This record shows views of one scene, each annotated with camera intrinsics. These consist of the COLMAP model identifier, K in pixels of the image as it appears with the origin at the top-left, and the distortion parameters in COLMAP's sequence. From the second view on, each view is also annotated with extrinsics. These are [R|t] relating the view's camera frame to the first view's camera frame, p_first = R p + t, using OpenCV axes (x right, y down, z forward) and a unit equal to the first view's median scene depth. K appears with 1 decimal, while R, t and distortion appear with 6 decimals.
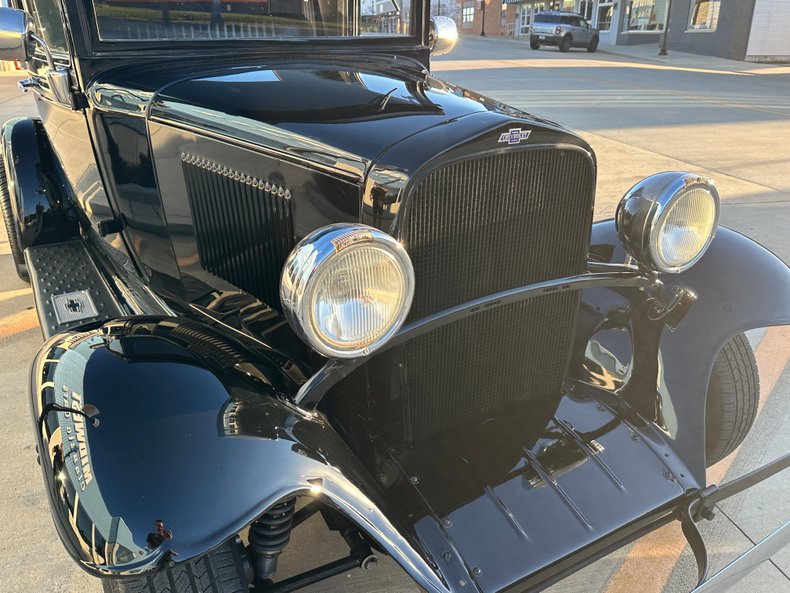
lens RADIAL K [[643.6, 0, 404.4], [0, 643.6, 295.2], [0, 0, 1]] dist [0.001442, -0.005942]
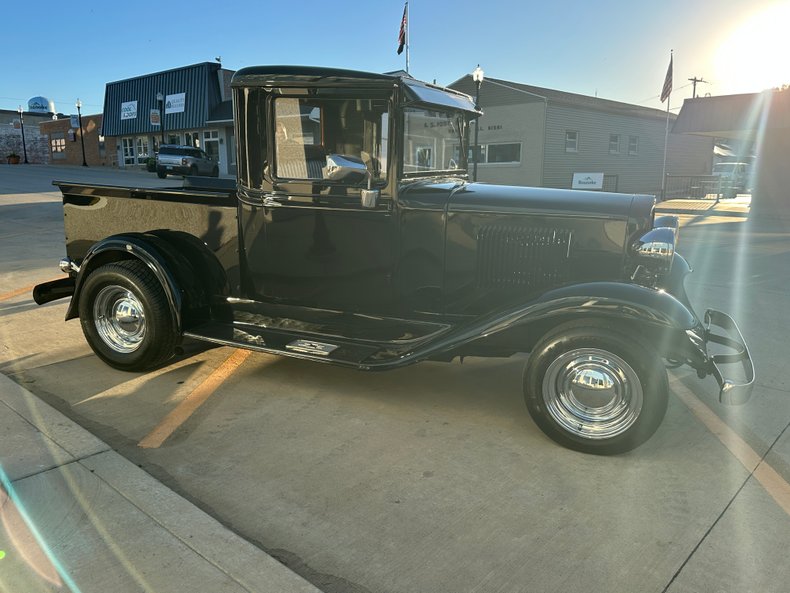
lens RADIAL K [[622.5, 0, 391.7], [0, 622.5, 302.8], [0, 0, 1]] dist [0.127677, -0.223488]
pose [[0.825331, -0.123362, 0.551008, -0.270260], [0.214637, 0.971133, -0.104075, 0.025250], [-0.522263, 0.204163, 0.827985, -0.067525]]
